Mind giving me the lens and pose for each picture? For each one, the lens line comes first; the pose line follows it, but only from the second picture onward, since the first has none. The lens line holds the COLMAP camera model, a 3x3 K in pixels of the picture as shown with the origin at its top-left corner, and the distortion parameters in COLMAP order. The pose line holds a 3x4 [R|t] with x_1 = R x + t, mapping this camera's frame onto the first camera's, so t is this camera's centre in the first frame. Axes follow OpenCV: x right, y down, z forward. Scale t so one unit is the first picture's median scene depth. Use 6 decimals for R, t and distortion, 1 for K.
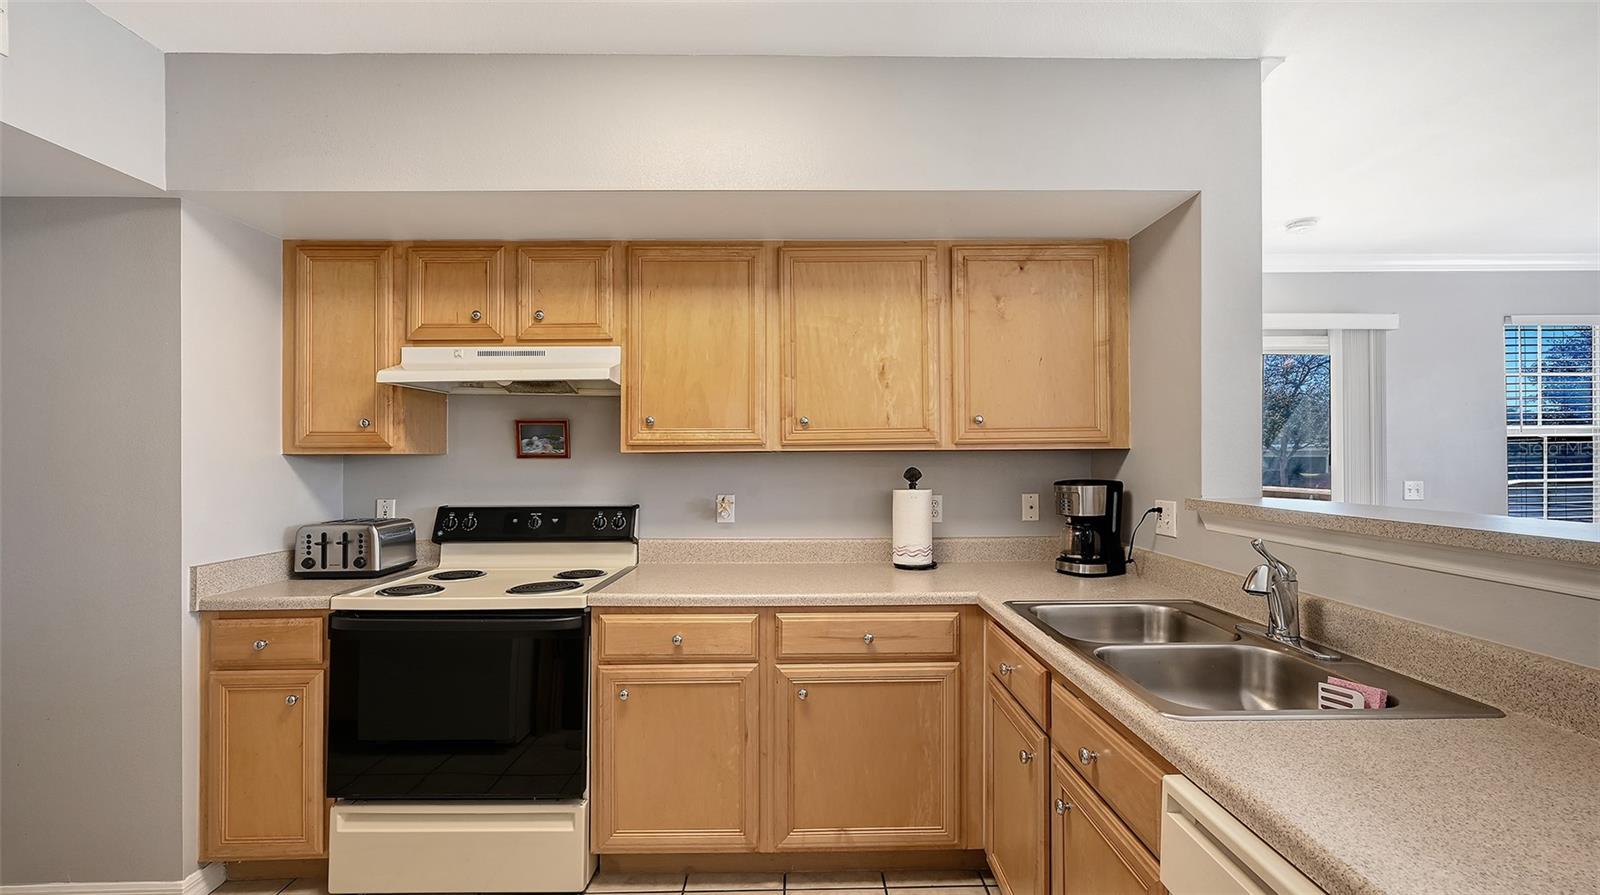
lens RADIAL K [[642.2, 0, 801.7], [0, 642.2, 449.5], [0, 0, 1]] dist [-0.001803, 0.000041]
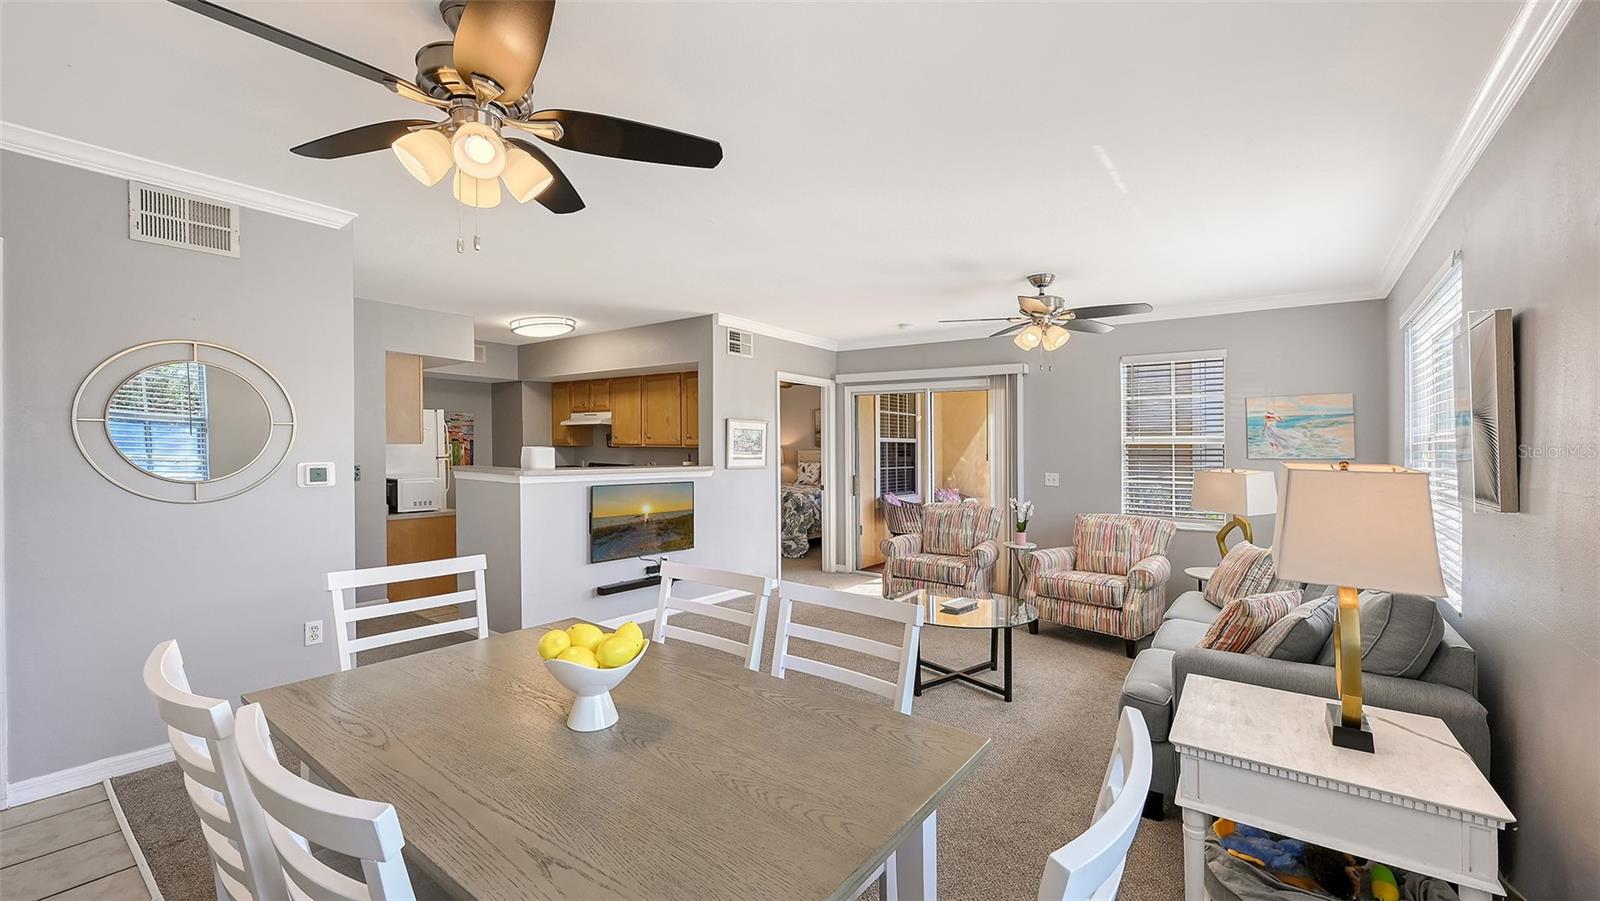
lens RADIAL K [[642.2, 0, 802.0], [0, 642.2, 474.6], [0, 0, 1]] dist [-0.001803, 0.000041]
pose [[0.783333, 0.043886, -0.620051, 2.381944], [-0.008533, 0.998170, 0.059869, -0.052973], [0.621544, -0.041606, 0.782274, -0.871568]]
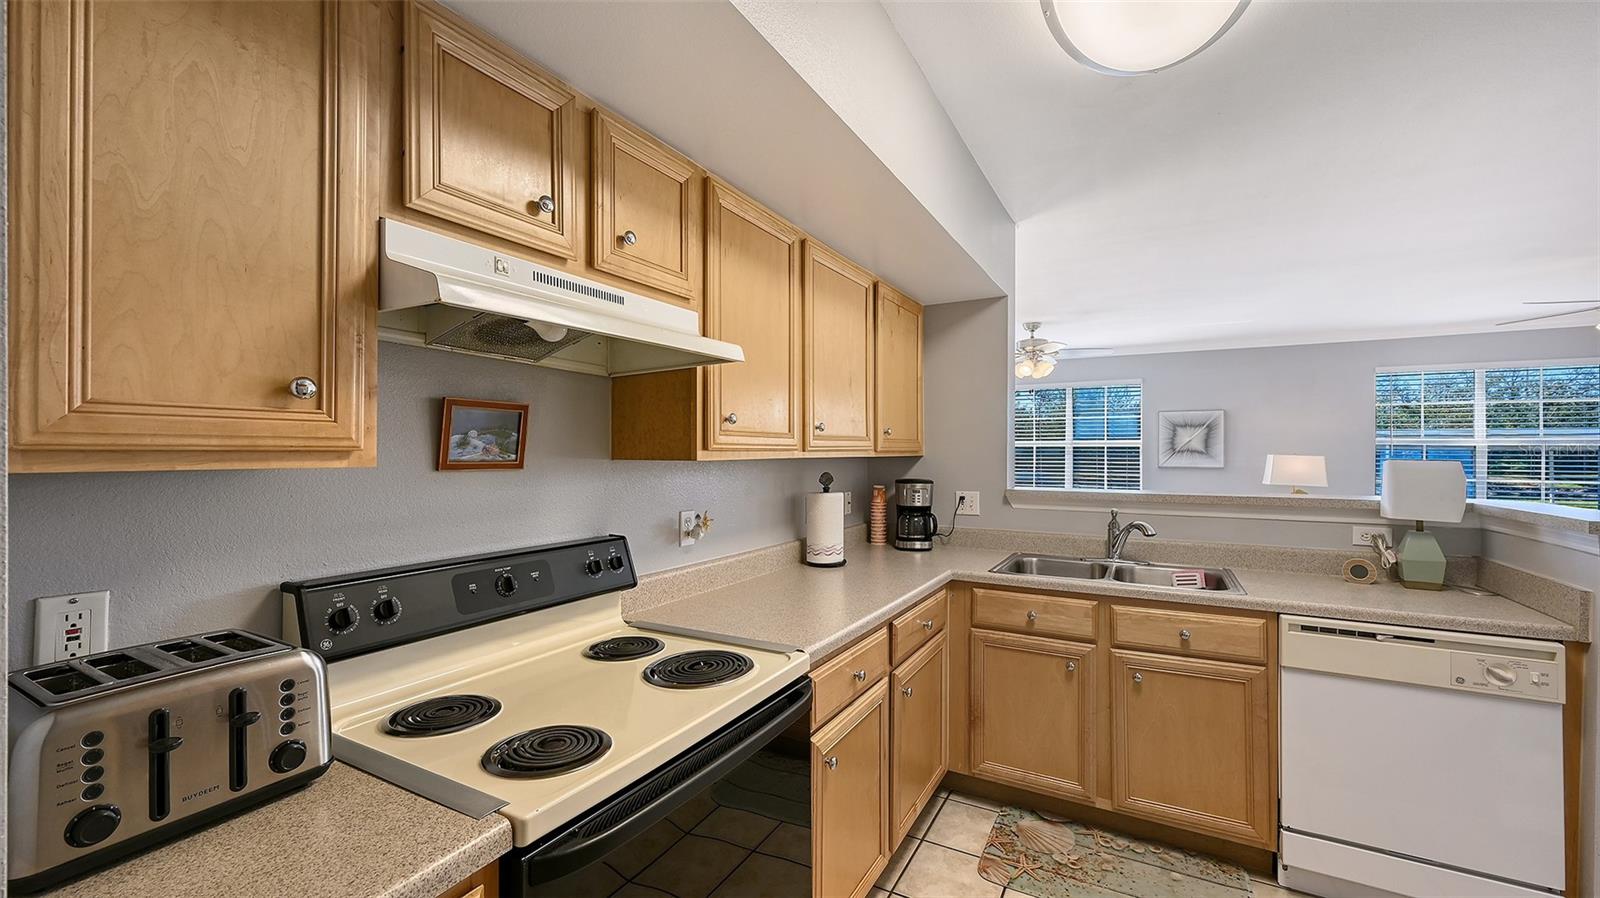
lens RADIAL K [[642.2, 0, 804.0], [0, 642.2, 457.4], [0, 0, 1]] dist [-0.001803, 0.000041]
pose [[0.497412, -0.001380, 0.867513, -0.842141], [-0.018591, 0.999752, 0.012250, -0.010172], [-0.867315, -0.022221, 0.497263, 0.537207]]
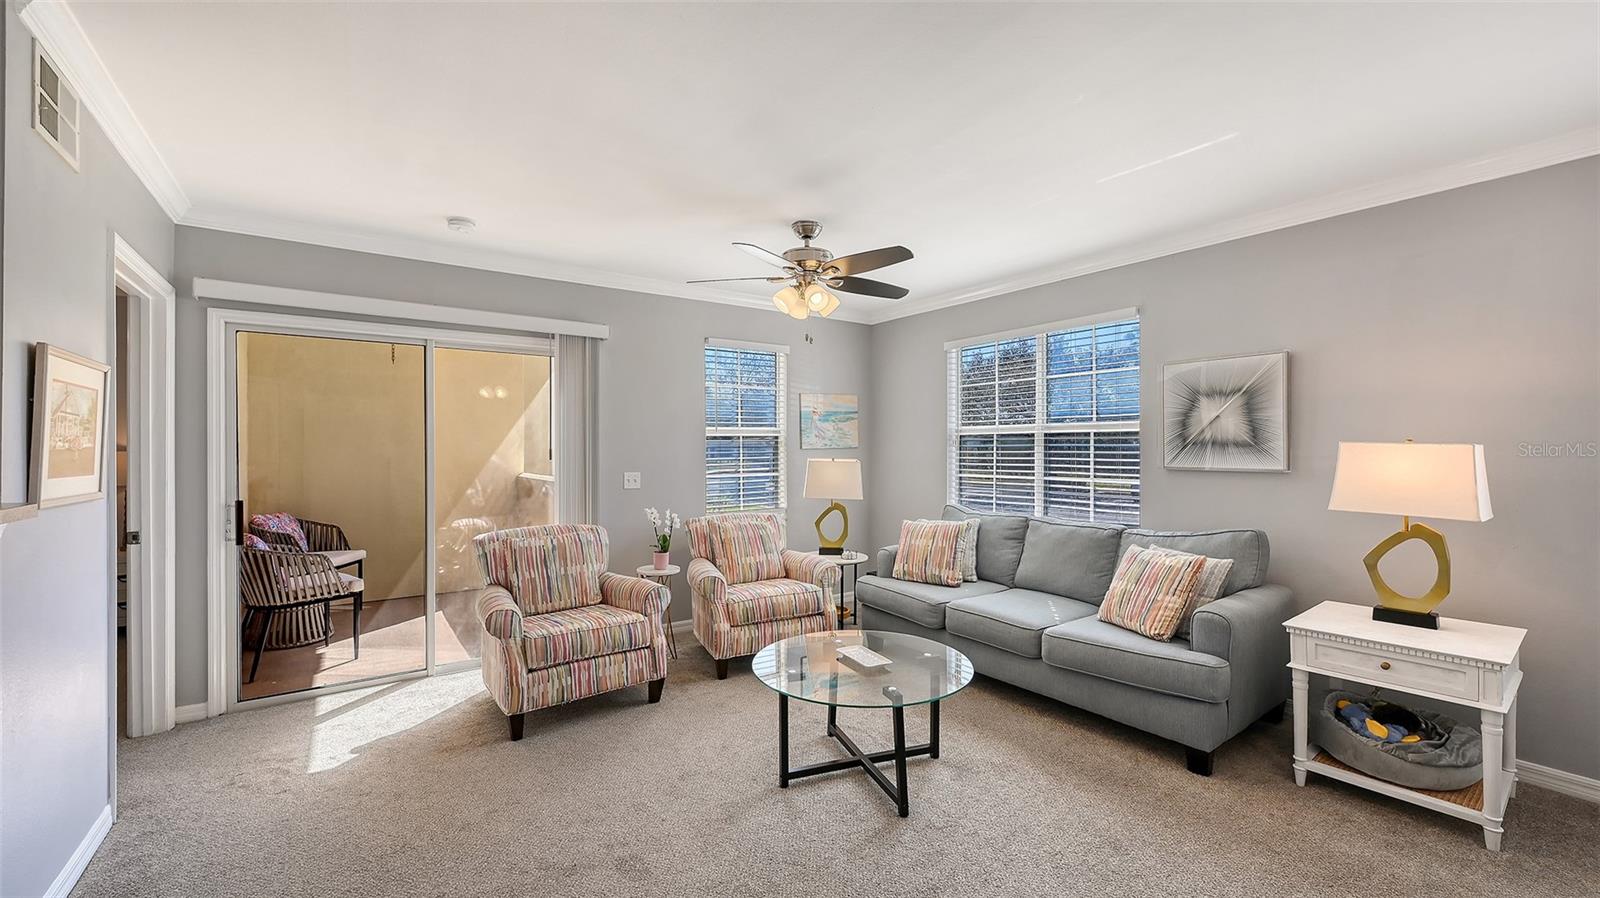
lens RADIAL K [[642.2, 0, 797.3], [0, 642.2, 452.2], [0, 0, 1]] dist [-0.001803, 0.000041]
pose [[0.826903, 0.001822, 0.562341, 0.916789], [-0.010705, 0.999865, 0.012501, -0.008284], [-0.562242, -0.016357, 0.826811, -0.210212]]
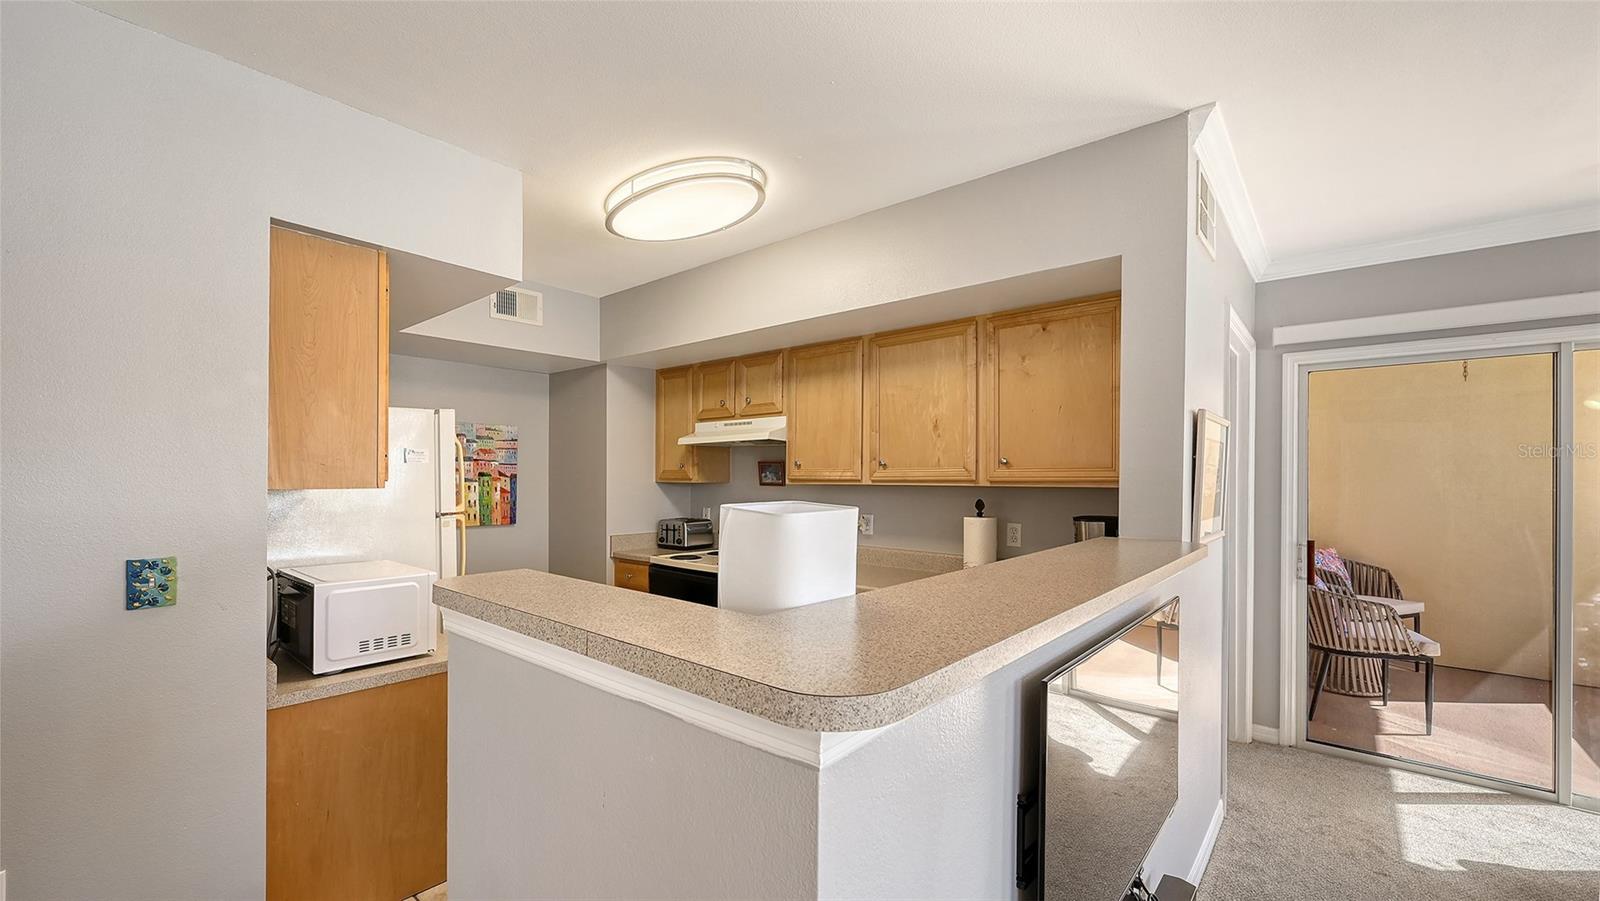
lens RADIAL K [[642.2, 0, 807.8], [0, 642.2, 476.0], [0, 0, 1]] dist [-0.001803, 0.000041]
pose [[0.754633, 0.008024, -0.656098, 0.783644], [0.003193, 0.999868, 0.015901, -0.039676], [0.656139, -0.014094, 0.754508, -0.146665]]
